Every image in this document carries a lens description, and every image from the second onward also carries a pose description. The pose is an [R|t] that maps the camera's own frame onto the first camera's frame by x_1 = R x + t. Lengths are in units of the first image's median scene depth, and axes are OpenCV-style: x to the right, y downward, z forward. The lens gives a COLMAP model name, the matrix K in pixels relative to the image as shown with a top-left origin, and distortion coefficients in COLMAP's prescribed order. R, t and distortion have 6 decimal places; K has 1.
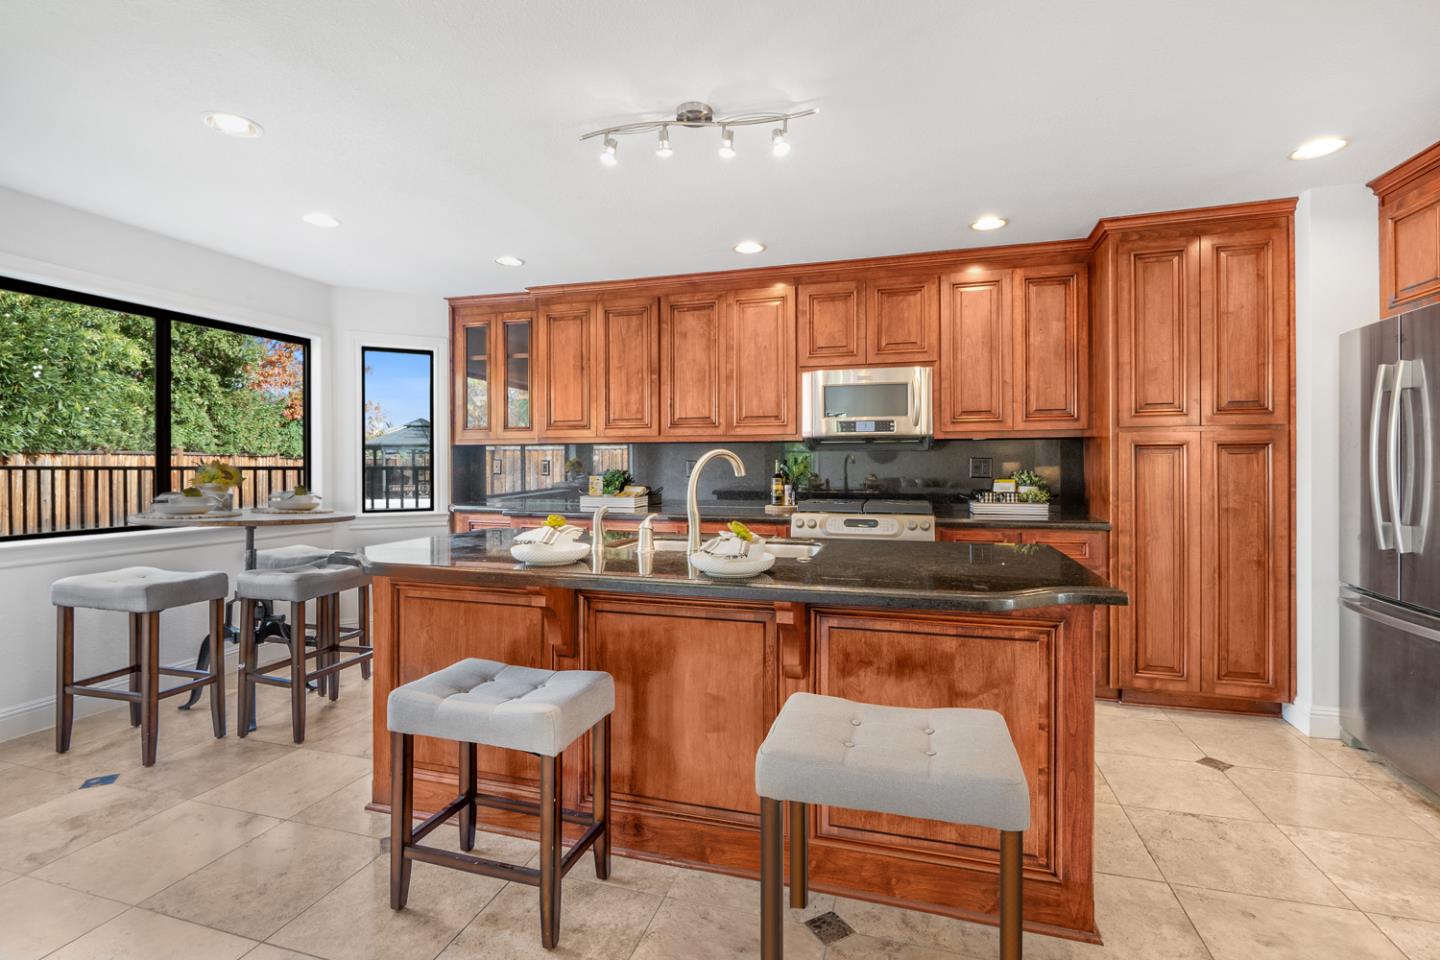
lens RADIAL K [[665.3, 0, 720.8], [0, 665.3, 463.4], [0, 0, 1]] dist [-0.009534, 0.001135]
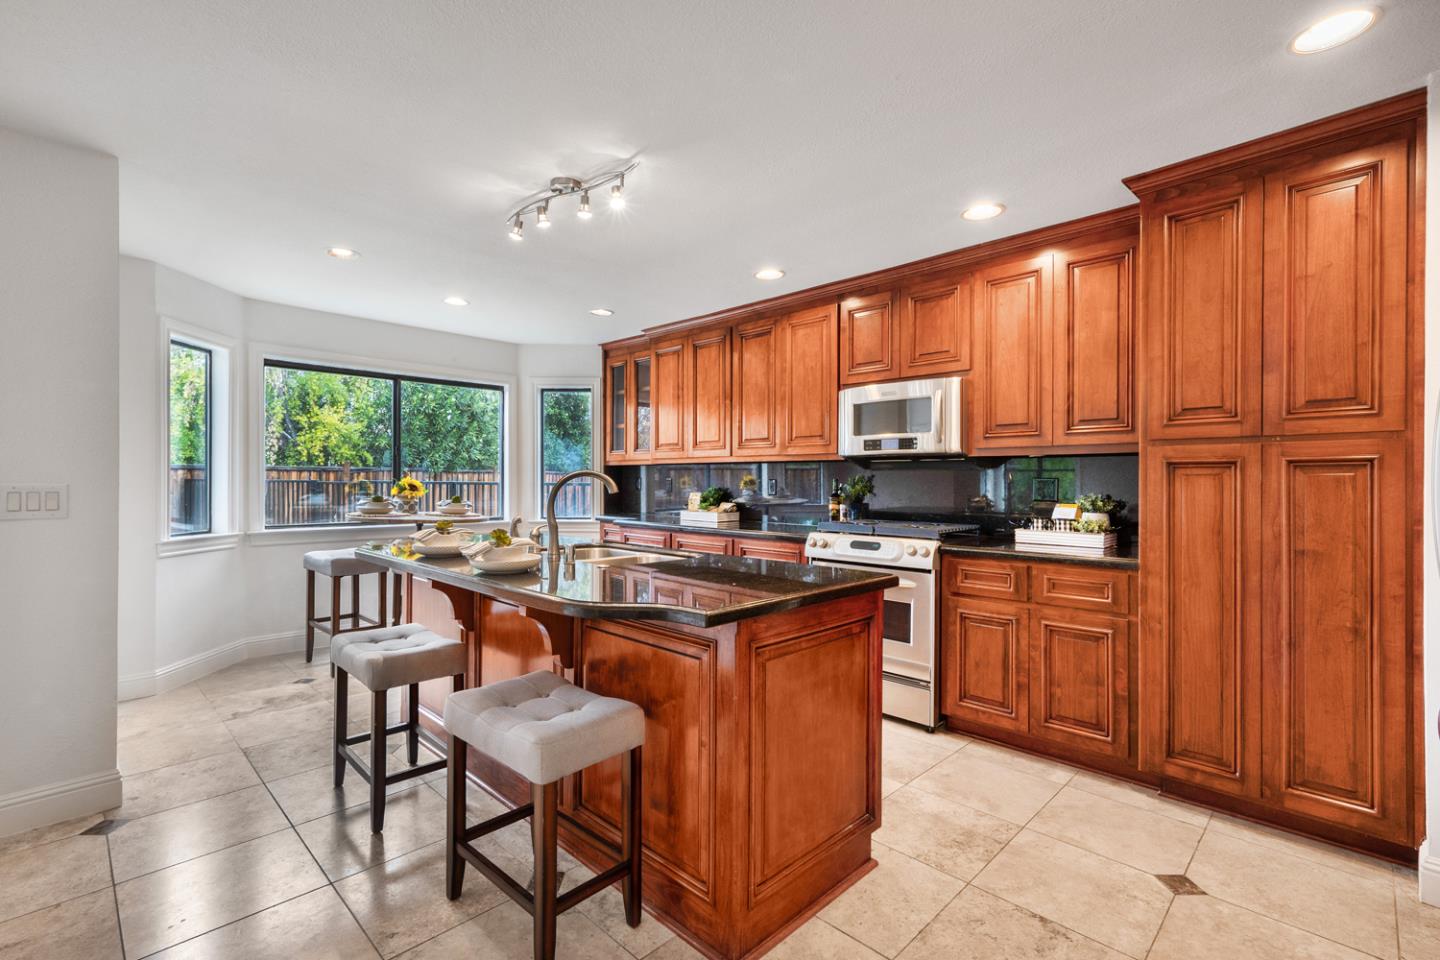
lens RADIAL K [[658.1, 0, 719.2], [0, 658.1, 482.5], [0, 0, 1]] dist [0.004333, 0.000724]
pose [[0.878878, 0.007436, -0.476989, 0.472407], [-0.005947, 0.999972, 0.004633, -0.004435], [0.477010, -0.001235, 0.878897, 0.061147]]
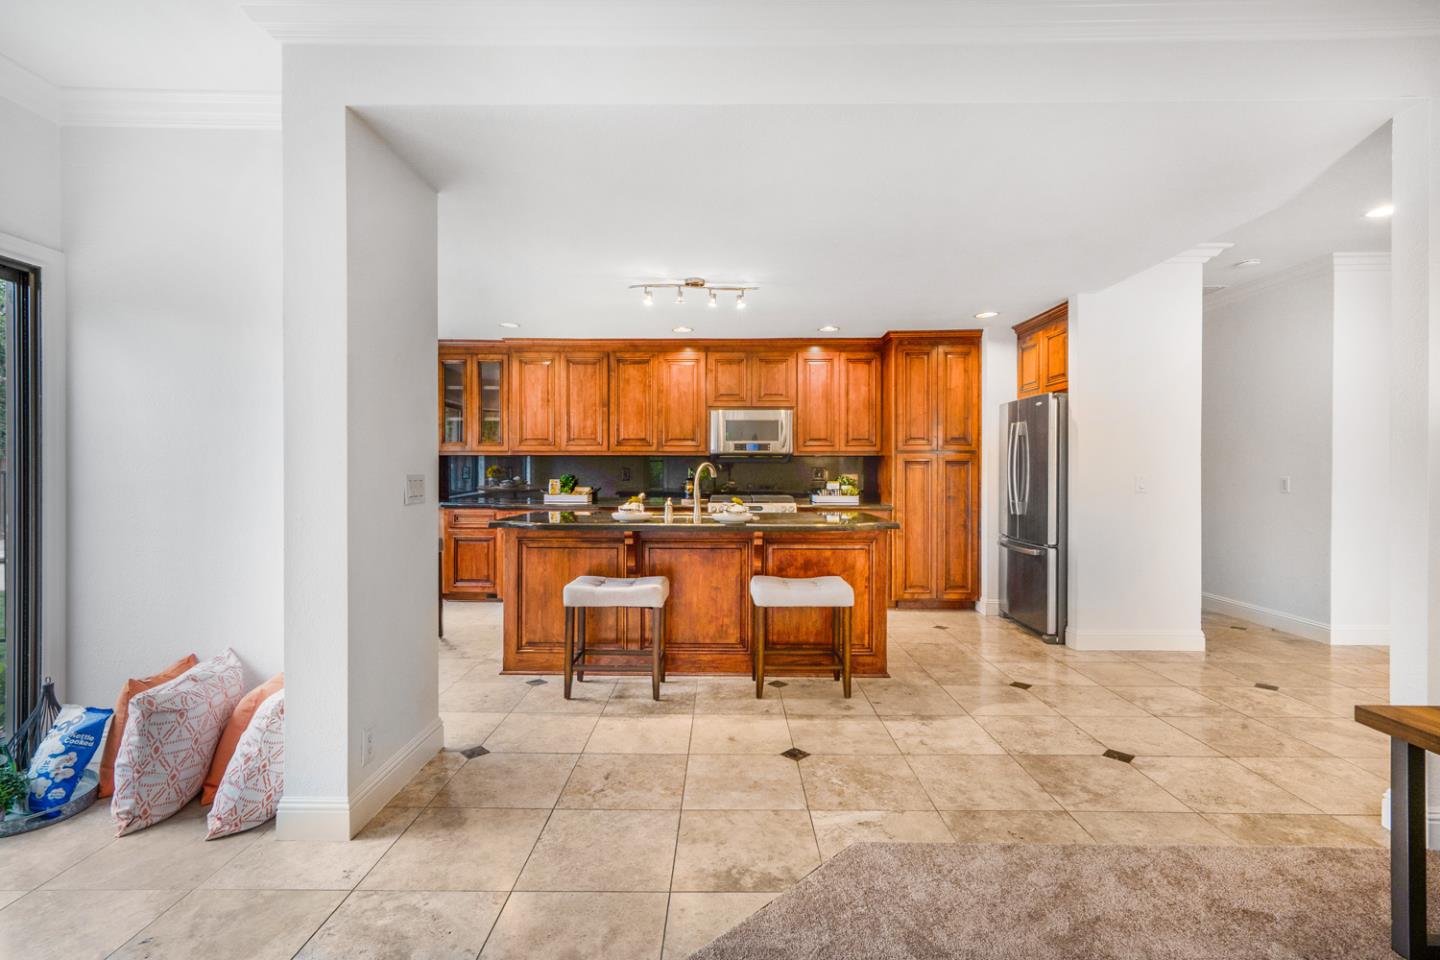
lens RADIAL K [[660.6, 0, 722.7], [0, 660.6, 474.5], [0, 0, 1]] dist [-0.002343, 0.000401]
pose [[0.960234, 0.002802, 0.279181, -0.296017], [-0.003840, 0.999988, 0.003172, 0.003759], [-0.279169, -0.004118, 0.960233, -0.492668]]
